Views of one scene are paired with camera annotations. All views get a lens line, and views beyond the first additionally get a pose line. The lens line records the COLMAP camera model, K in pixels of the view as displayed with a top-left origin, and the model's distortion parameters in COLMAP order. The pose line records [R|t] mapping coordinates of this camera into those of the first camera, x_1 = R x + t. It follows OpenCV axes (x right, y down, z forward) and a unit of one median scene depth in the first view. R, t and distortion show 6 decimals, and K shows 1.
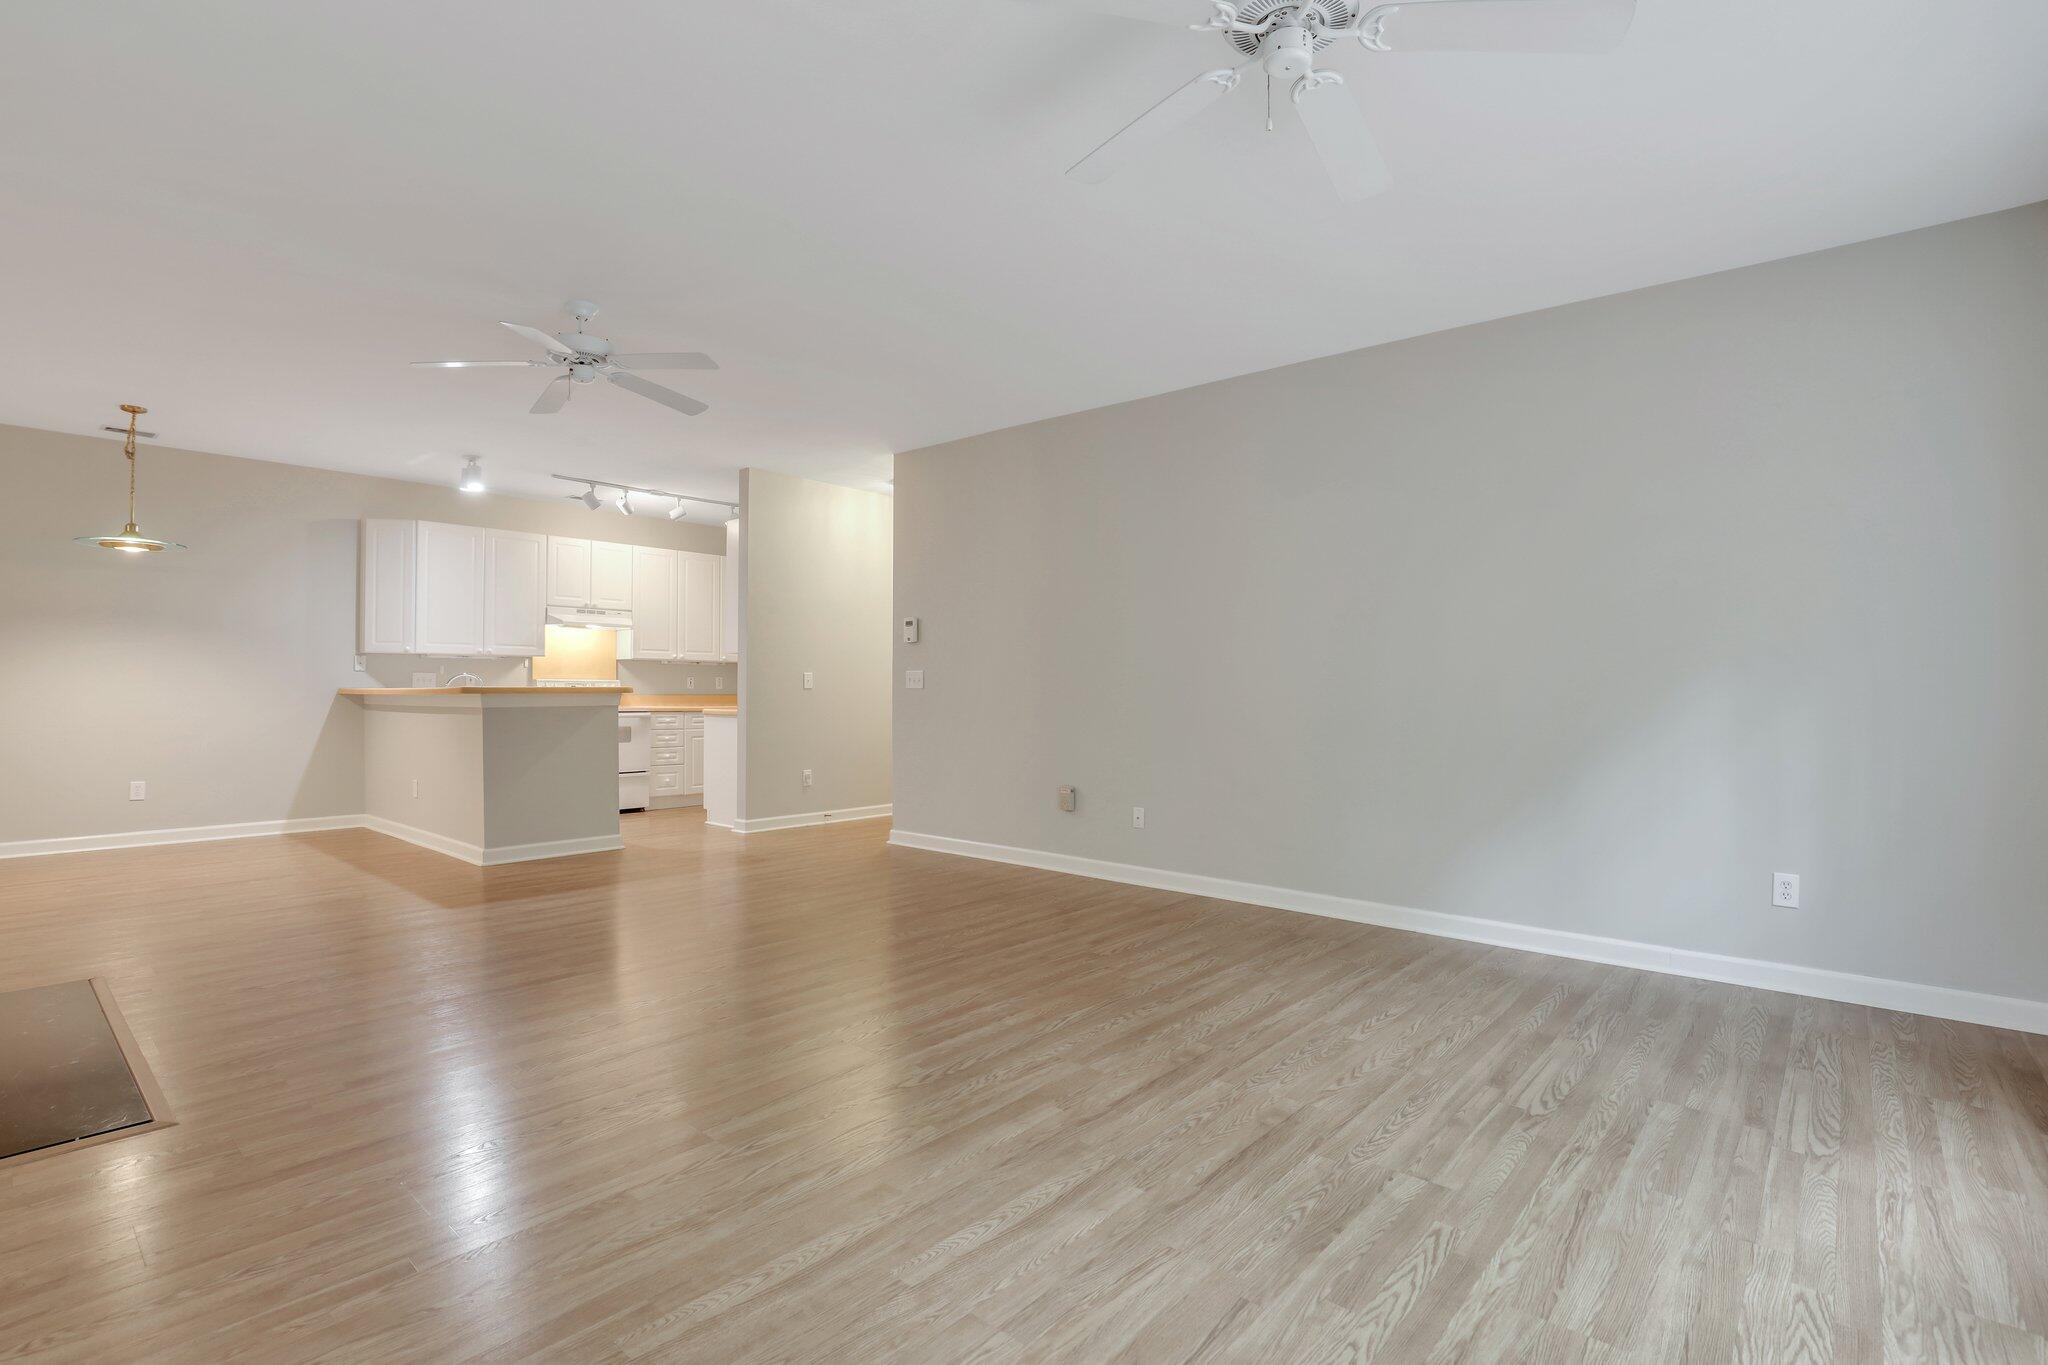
lens RADIAL K [[947.1, 0, 1034.5], [0, 947.1, 675.0], [0, 0, 1]] dist [-0.035692, 0.007919]
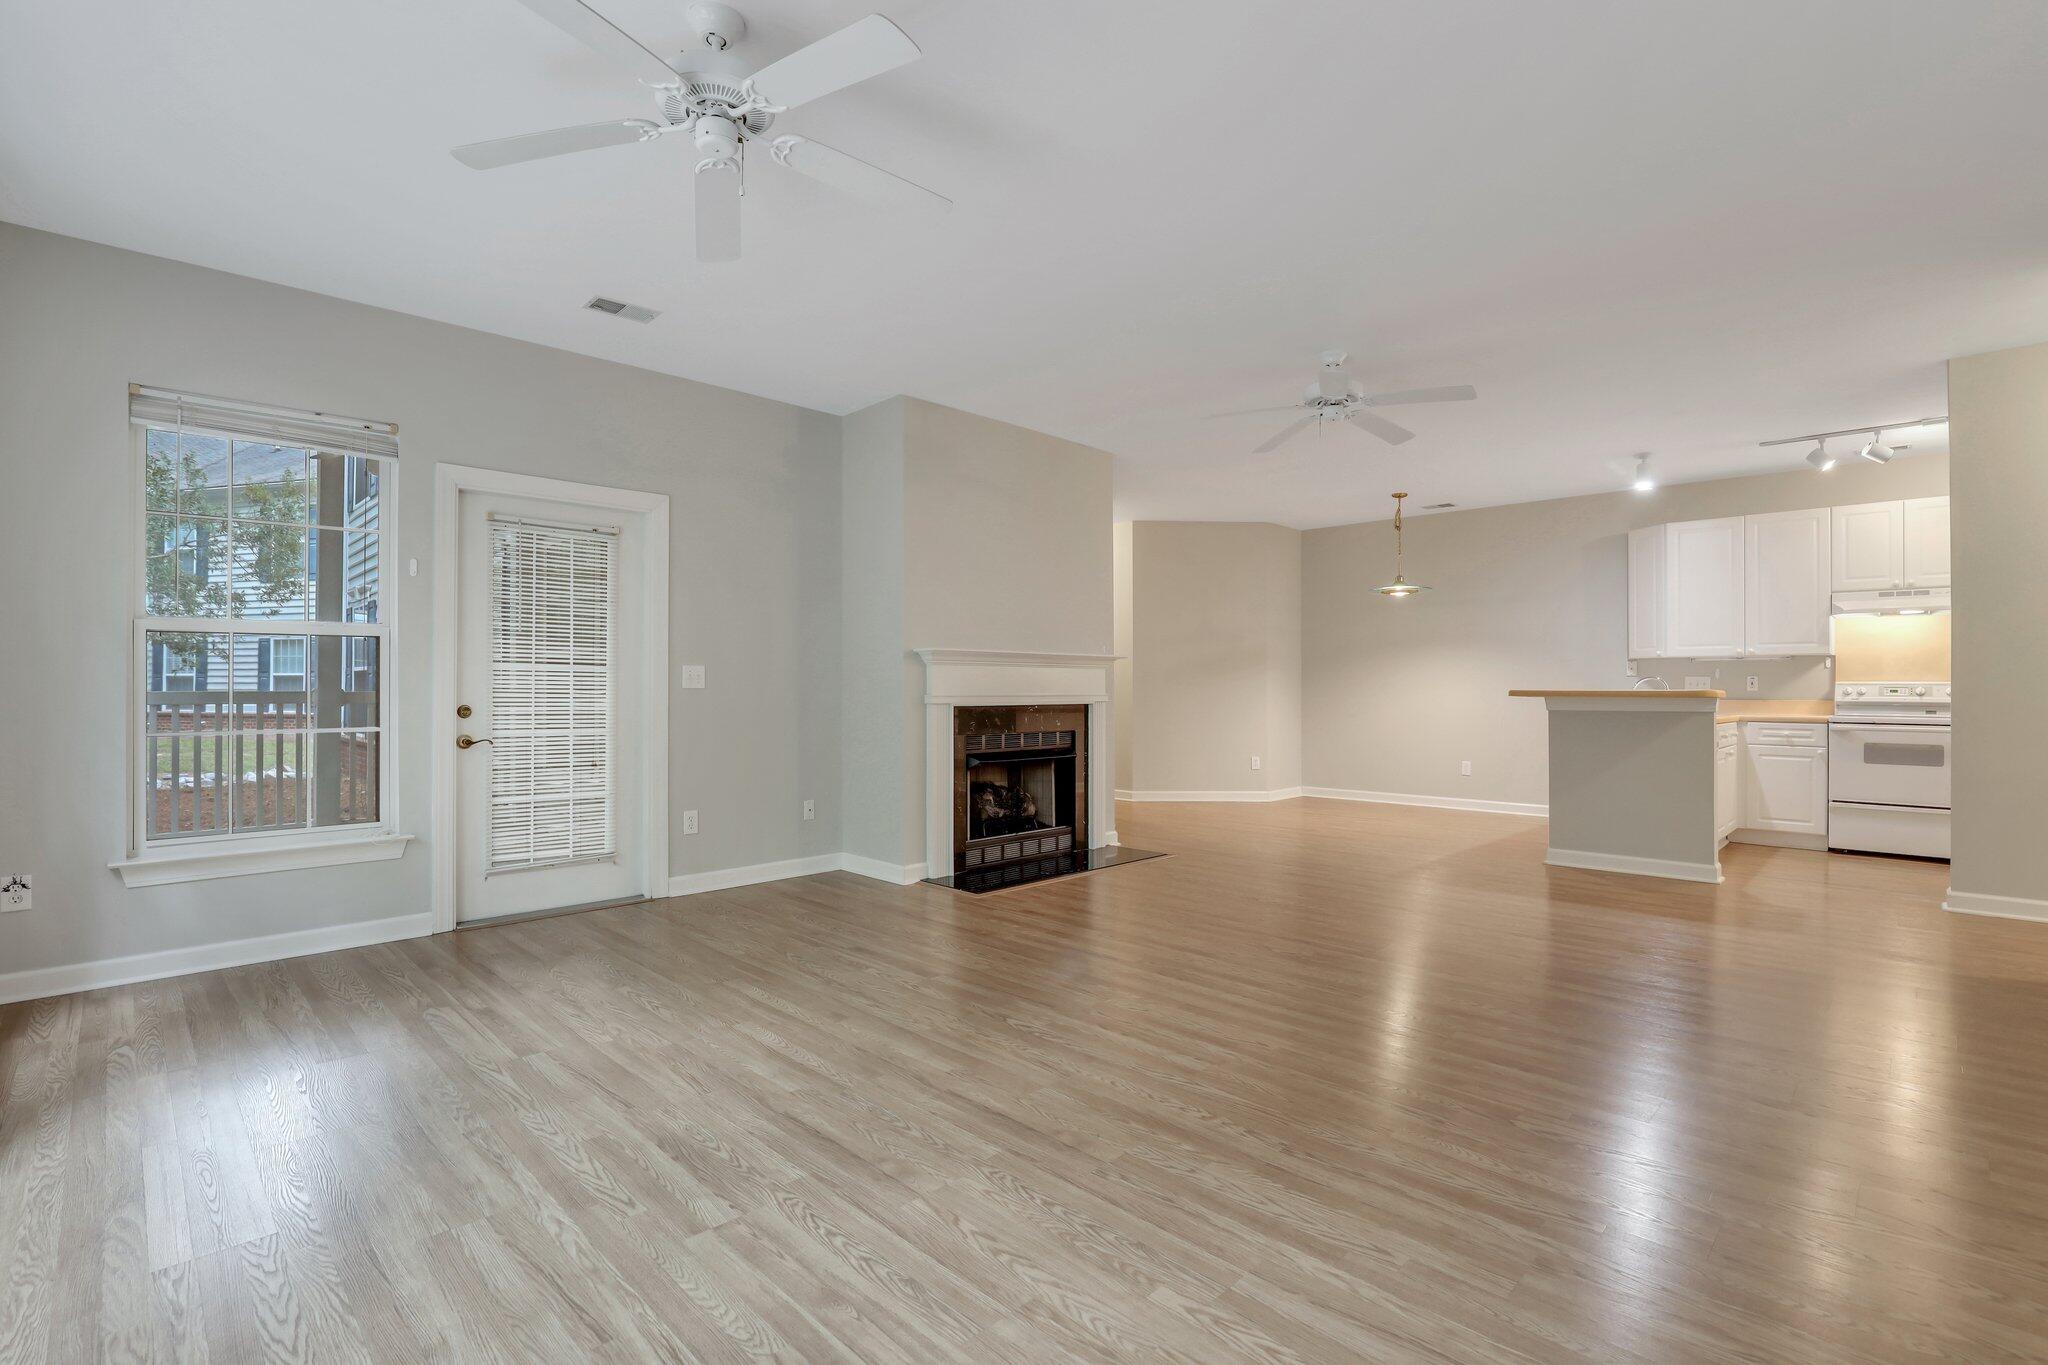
lens RADIAL K [[947.1, 0, 1044.2], [0, 947.1, 693.9], [0, 0, 1]] dist [-0.035692, 0.007919]
pose [[-0.054652, 0.002331, -0.998503, 1.136447], [0.011773, 0.999929, 0.001690, 0.019618], [0.998436, -0.011663, -0.054676, 1.193300]]
